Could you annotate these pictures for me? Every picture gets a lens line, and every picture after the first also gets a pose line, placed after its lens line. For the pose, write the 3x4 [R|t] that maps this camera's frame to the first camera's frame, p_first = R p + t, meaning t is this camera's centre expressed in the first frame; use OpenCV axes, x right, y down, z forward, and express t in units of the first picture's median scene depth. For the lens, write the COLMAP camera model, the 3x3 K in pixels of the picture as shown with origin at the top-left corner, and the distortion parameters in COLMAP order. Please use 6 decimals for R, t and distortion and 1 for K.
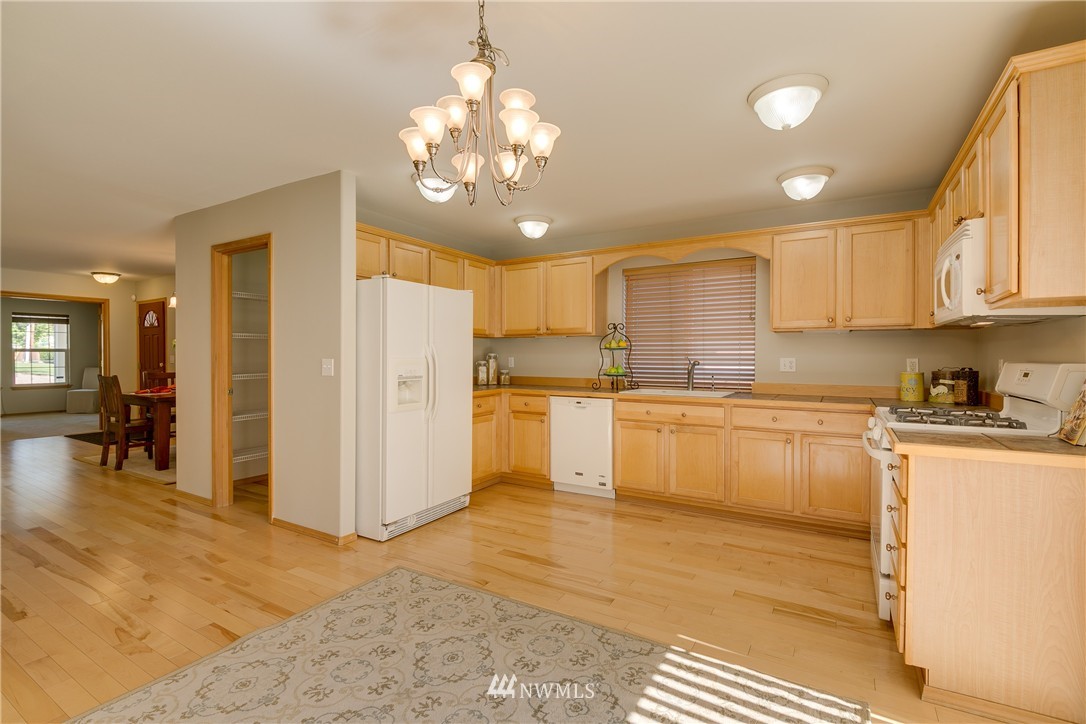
lens RADIAL K [[500.5, 0, 536.1], [0, 500.5, 364.0], [0, 0, 1]] dist [0.004186, -0.002366]
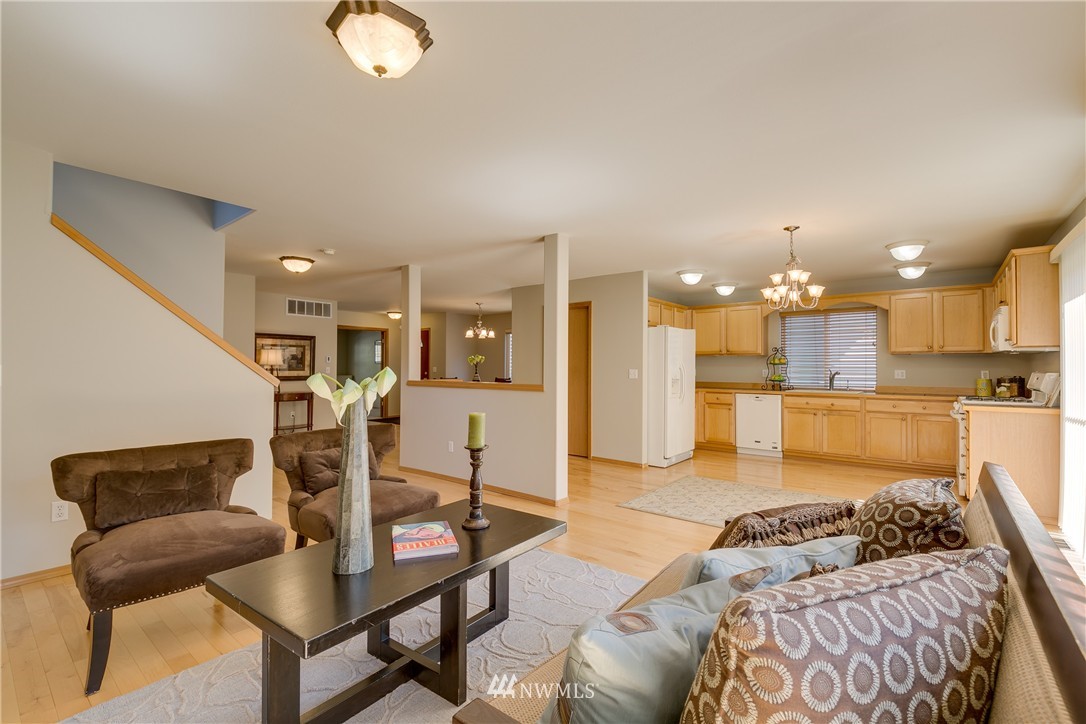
lens RADIAL K [[482.9, 0, 533.5], [0, 482.9, 363.3], [0, 0, 1]] dist [0.001020, -0.004224]
pose [[0.988993, 0.001658, -0.147955, -0.475835], [-0.005339, 0.999686, -0.024488, 0.011620], [0.147868, 0.025008, 0.988691, -0.775629]]
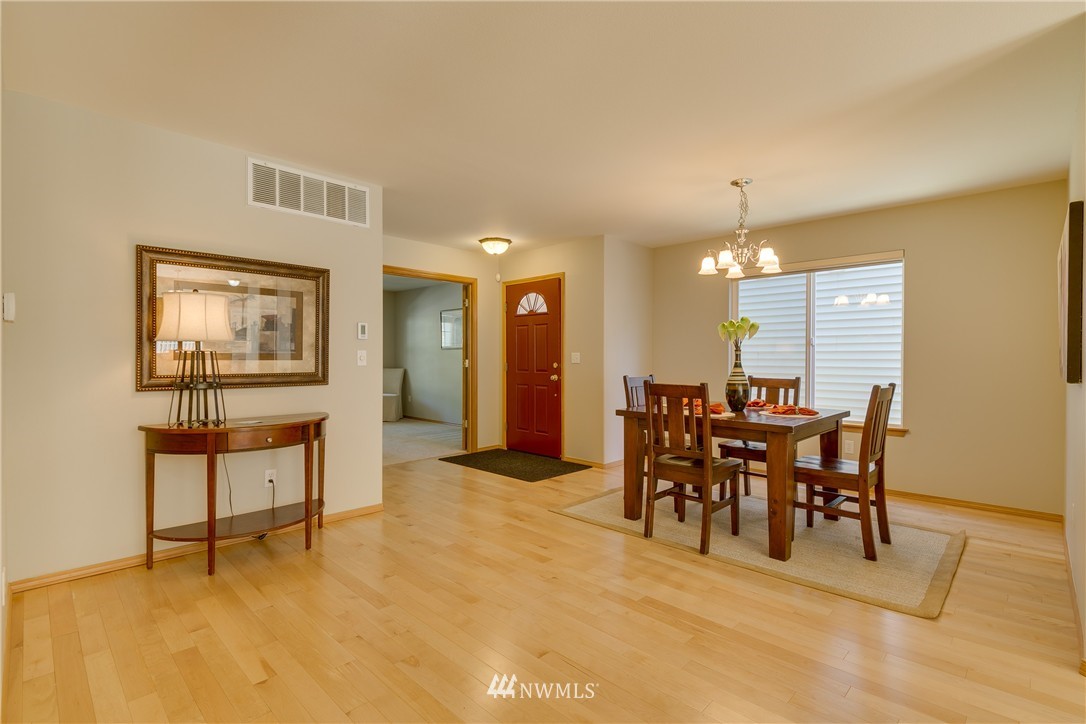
lens RADIAL K [[500.5, 0, 536.5], [0, 500.5, 360.6], [0, 0, 1]] dist [0.004186, -0.002366]
pose [[0.974535, -0.000824, -0.224235, -1.321014], [-0.002059, 0.999918, -0.012626, 0.008527], [0.224227, 0.012767, 0.974453, 0.623754]]
